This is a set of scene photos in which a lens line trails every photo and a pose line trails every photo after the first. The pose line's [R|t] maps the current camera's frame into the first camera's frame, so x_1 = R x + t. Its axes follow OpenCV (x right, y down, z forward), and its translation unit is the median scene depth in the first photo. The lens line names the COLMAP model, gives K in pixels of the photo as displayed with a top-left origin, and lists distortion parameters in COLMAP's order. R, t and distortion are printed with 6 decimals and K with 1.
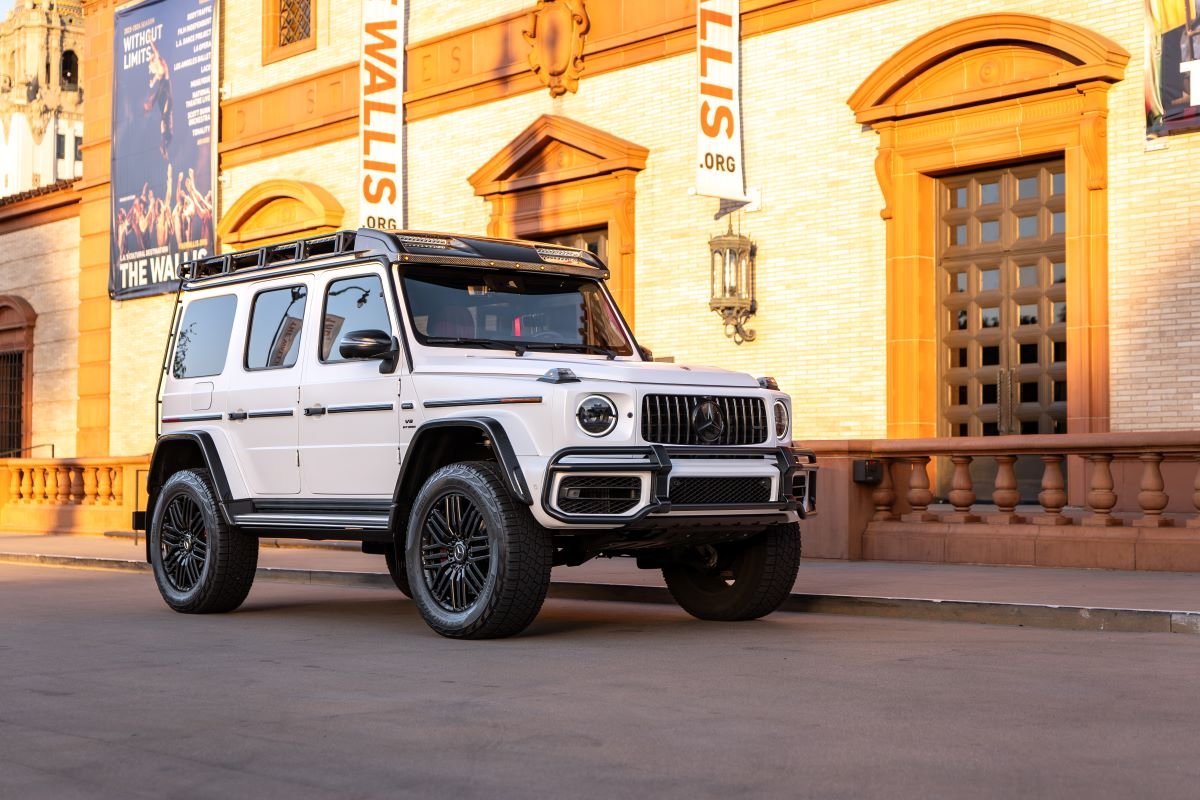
lens RADIAL K [[1847.7, 0, 597.8], [0, 1847.7, 400.6], [0, 0, 1]] dist [0.007116, 0.042007]
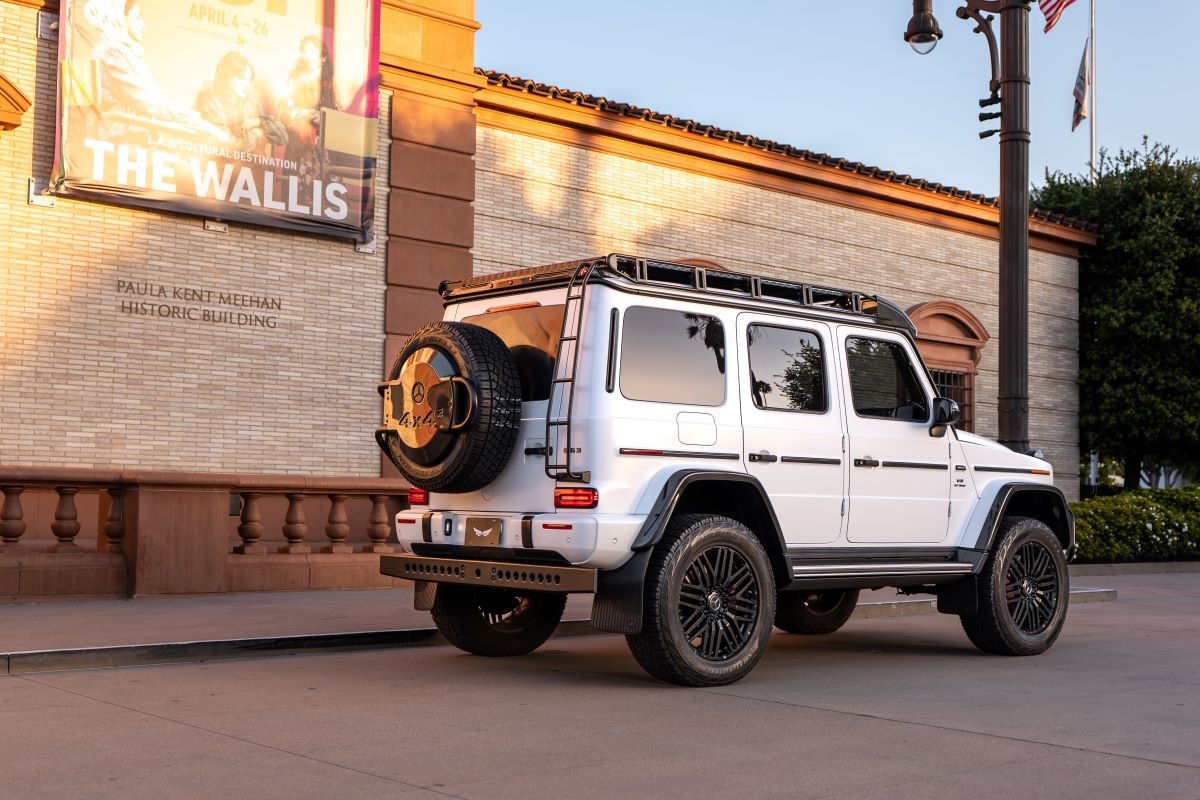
lens RADIAL K [[1535.8, 0, 567.2], [0, 1535.8, 403.8], [0, 0, 1]] dist [-0.022809, 0.030540]
pose [[0.011078, 0.070183, 0.997473, -0.593281], [-0.060672, 0.995743, -0.069388, 0.024970], [-0.998096, -0.059750, 0.015289, 0.676331]]
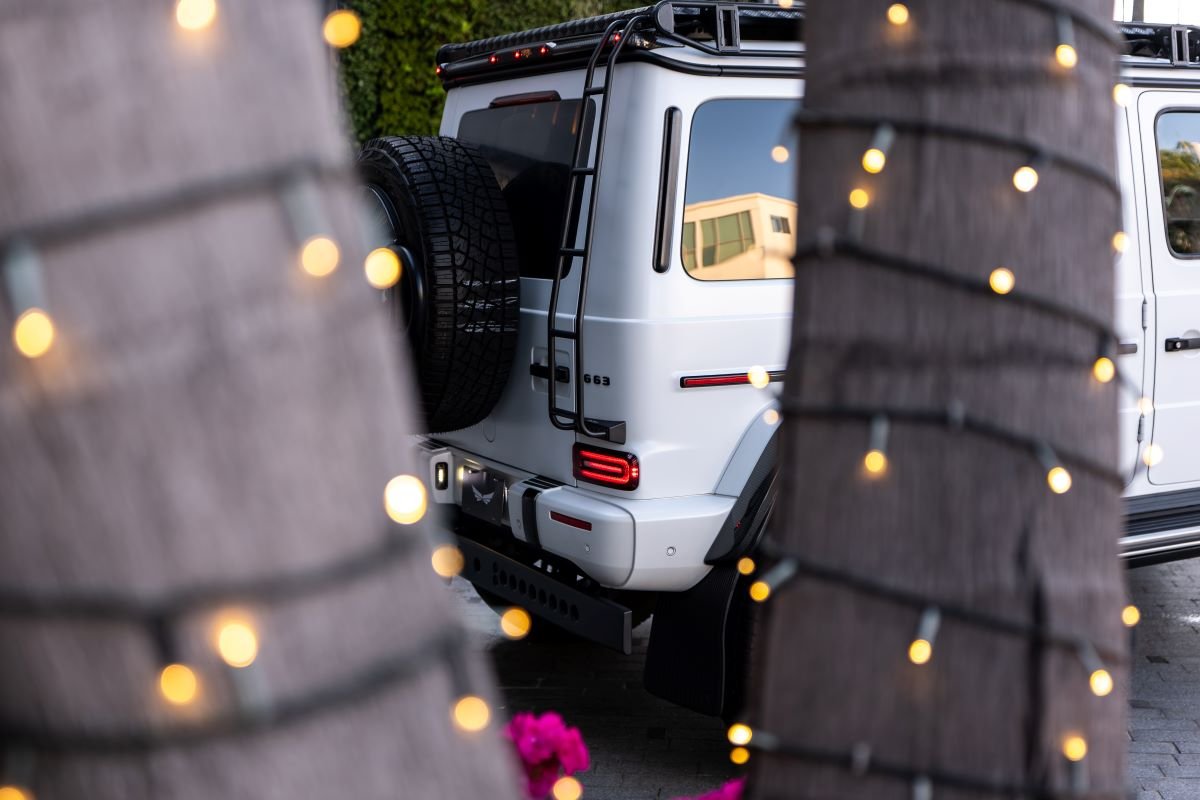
lens RADIAL K [[1595.9, 0, 598.7], [0, 1595.9, 400.4], [0, 0, 1]] dist [0.017187, 0.018806]
pose [[0.211241, -0.125154, 0.969388, -0.395971], [-0.028905, 0.990535, 0.134183, -0.022269], [-0.977007, -0.056365, 0.205624, 0.629524]]
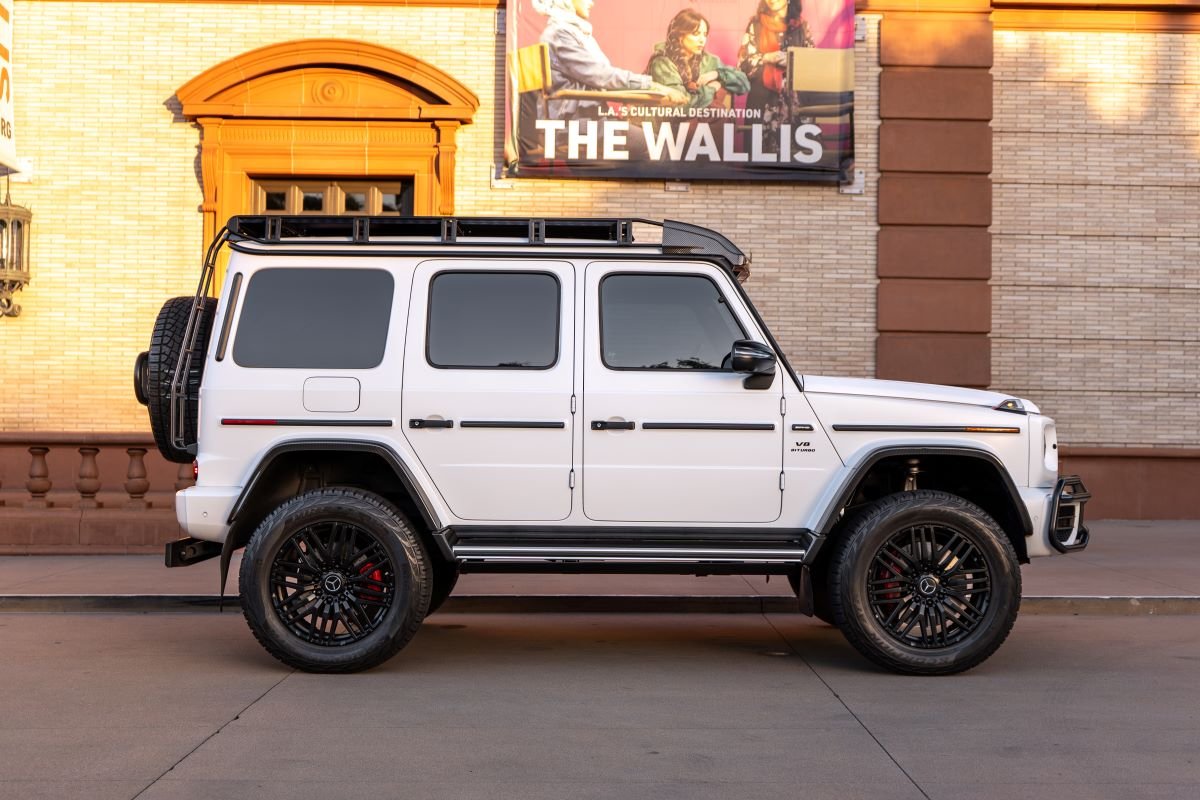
lens RADIAL K [[1535.8, 0, 567.2], [0, 1535.8, 403.8], [0, 0, 1]] dist [-0.022809, 0.030540]
pose [[0.657083, 0.026572, 0.753349, -0.411798], [-0.044787, 0.998989, 0.003829, -0.003492], [-0.752486, -0.036256, 0.657609, 0.320942]]
